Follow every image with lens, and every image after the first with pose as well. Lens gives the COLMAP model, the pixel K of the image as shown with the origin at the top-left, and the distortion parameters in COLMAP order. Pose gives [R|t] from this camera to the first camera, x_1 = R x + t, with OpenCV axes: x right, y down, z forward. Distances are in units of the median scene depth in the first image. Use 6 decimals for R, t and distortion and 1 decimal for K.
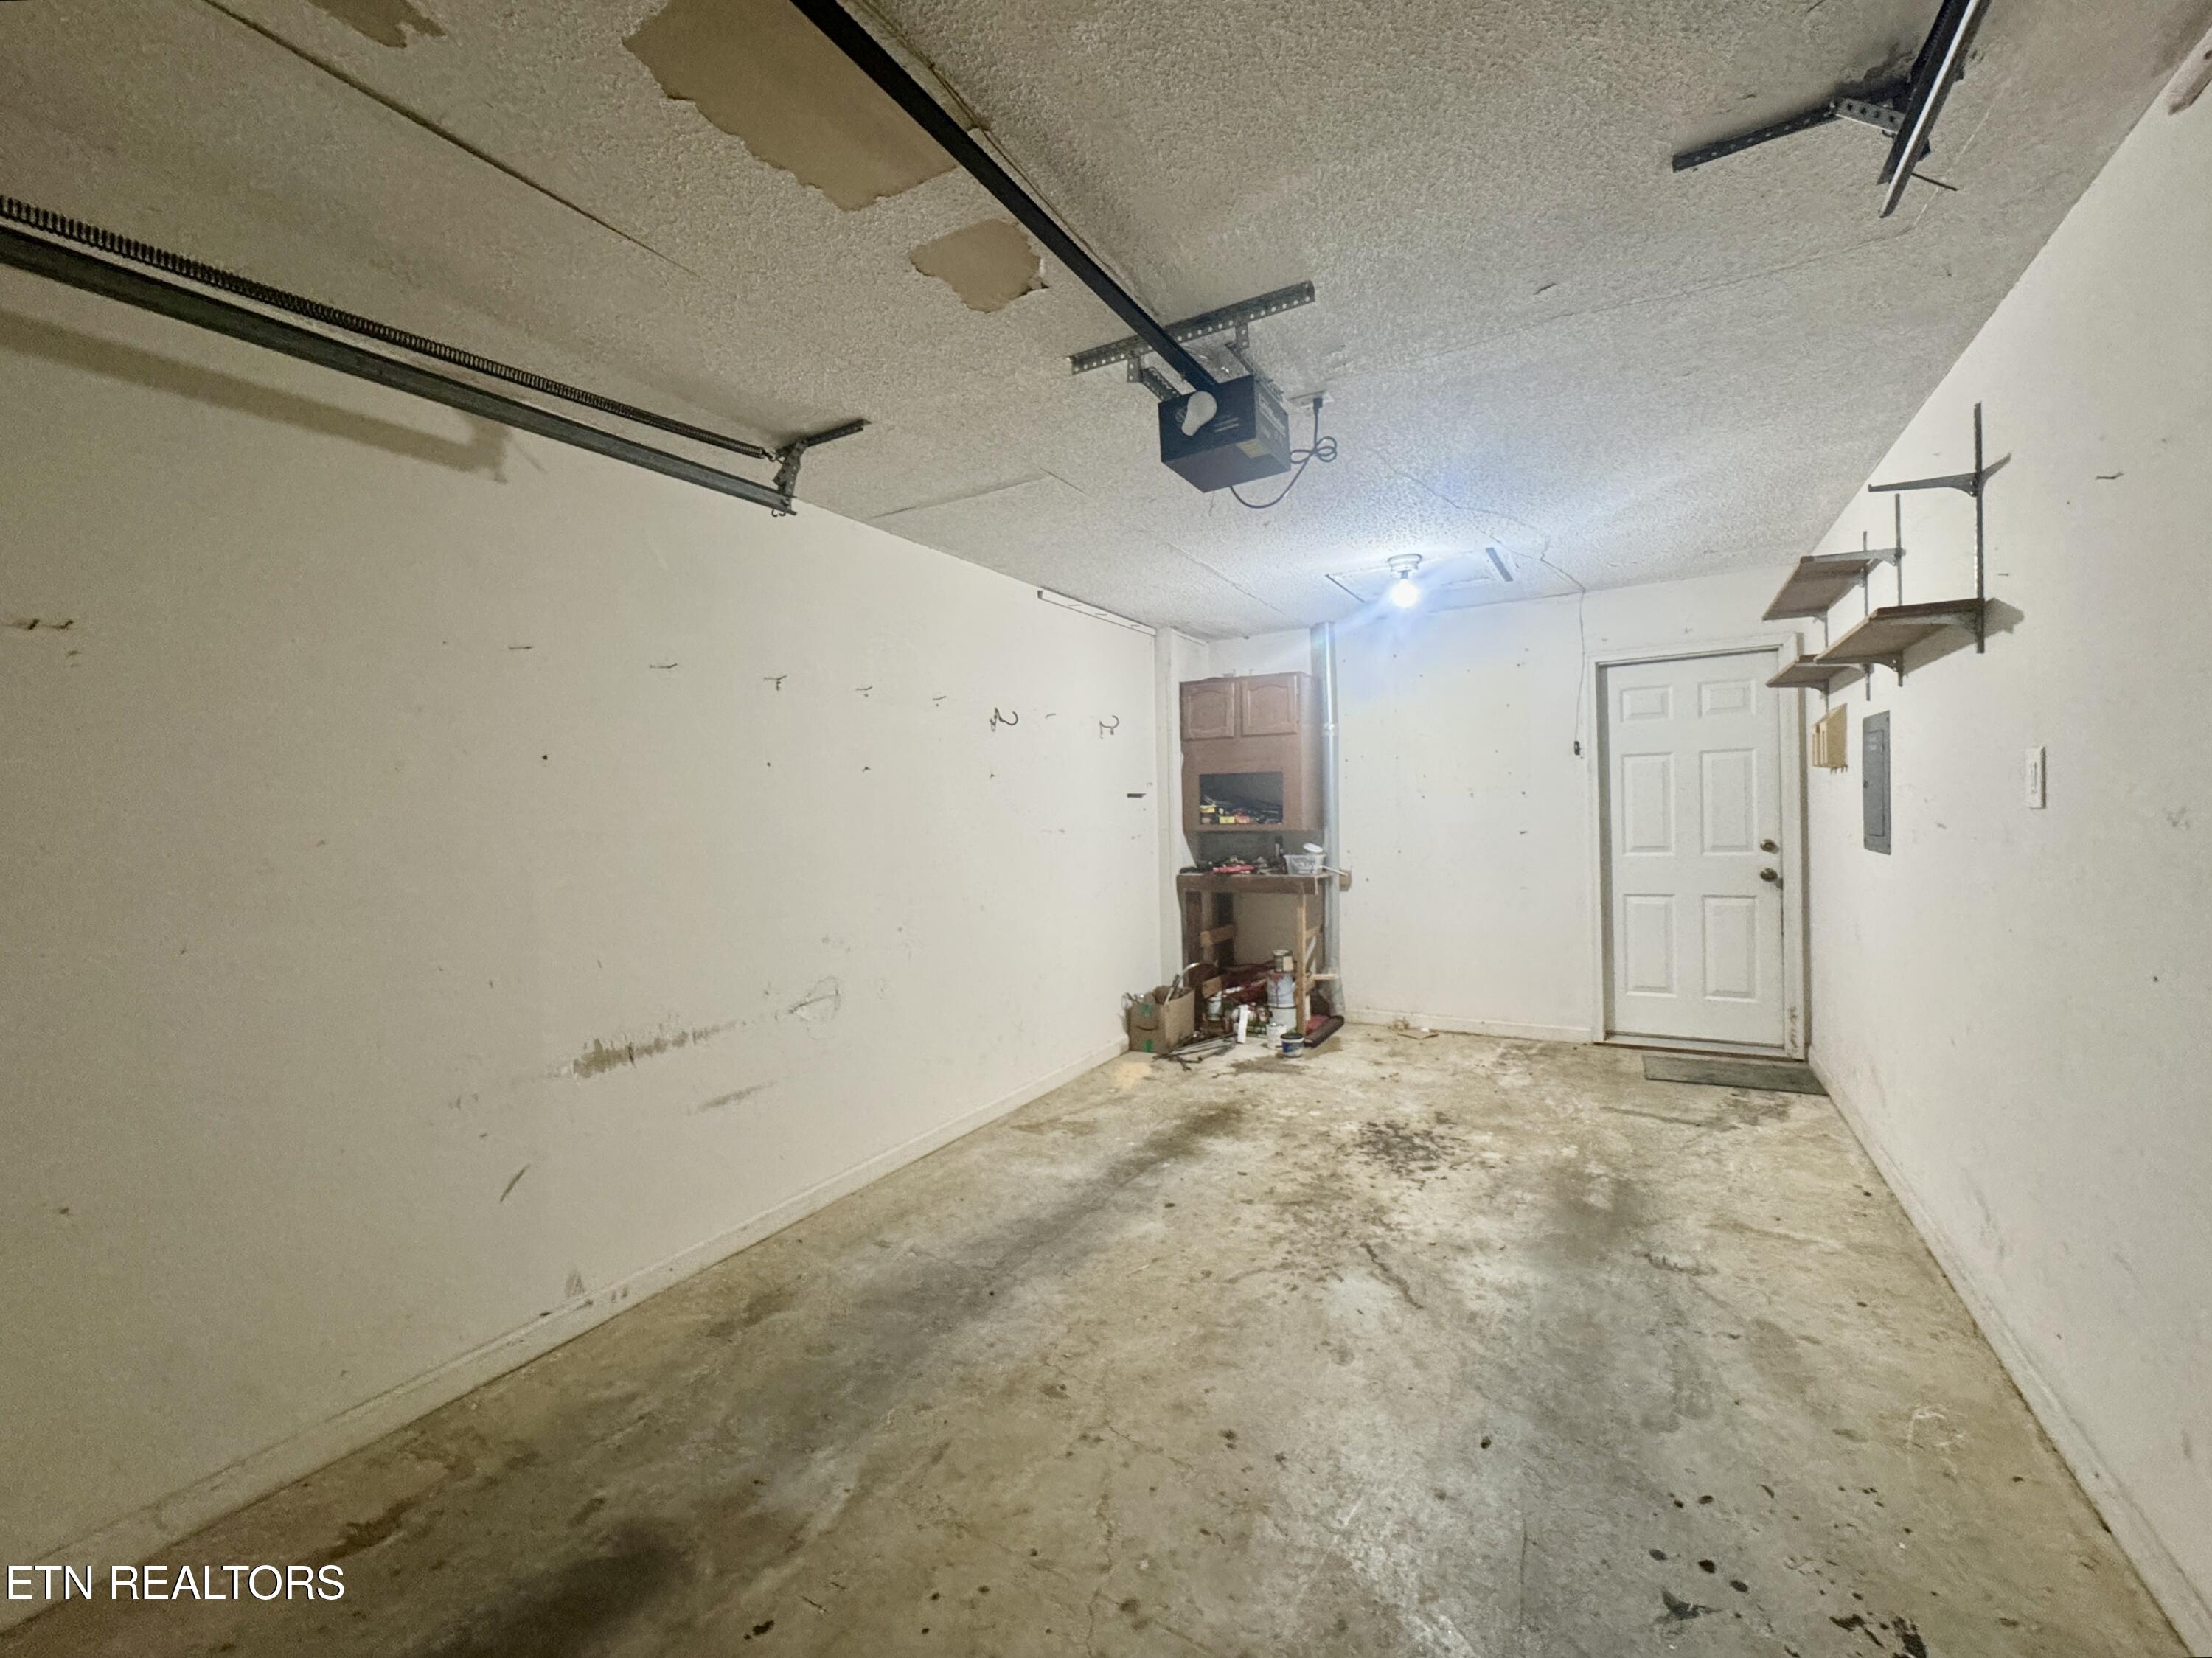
lens RADIAL K [[894.0, 0, 1134.8], [0, 894.0, 826.0], [0, 0, 1]] dist [-0.001273, 0.000332]
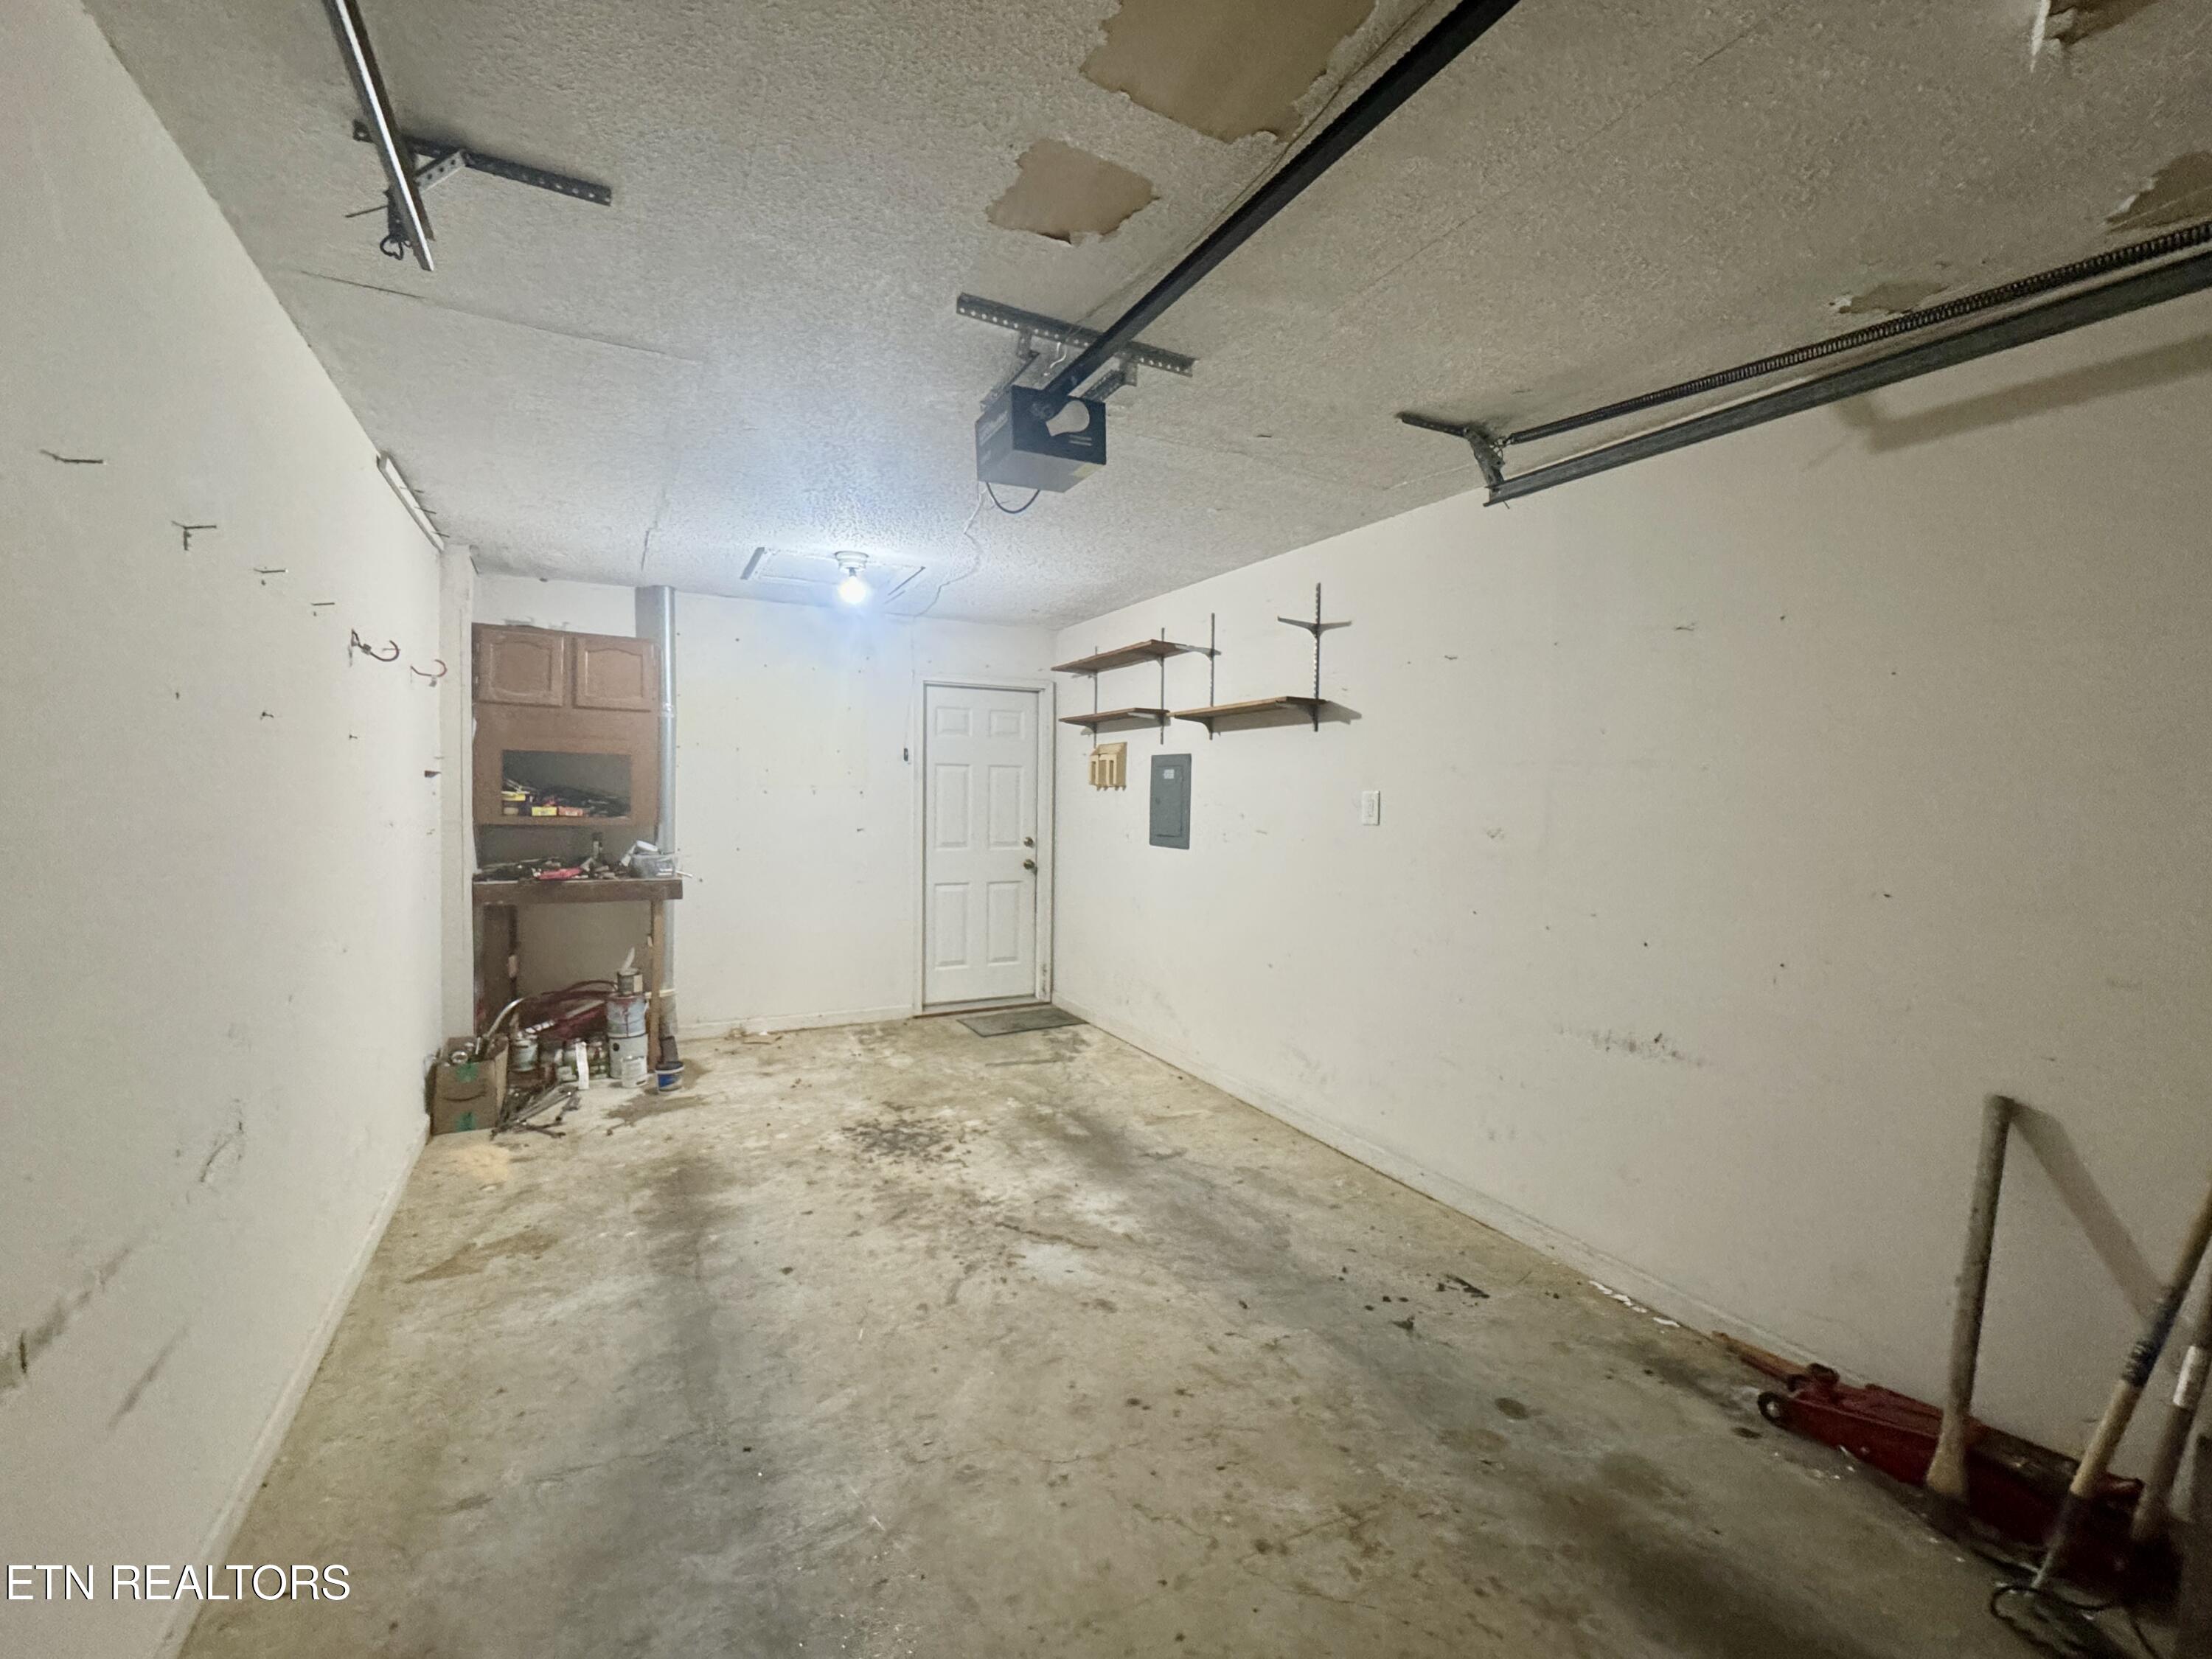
lens RADIAL K [[894.1, 0, 1134.8], [0, 894.1, 826.5], [0, 0, 1]] dist [-0.001273, 0.000332]
pose [[0.556148, 0.010157, 0.831021, -0.384156], [-0.018034, 0.999837, -0.000151, -0.003828], [-0.830887, -0.014902, 0.556241, 0.201335]]
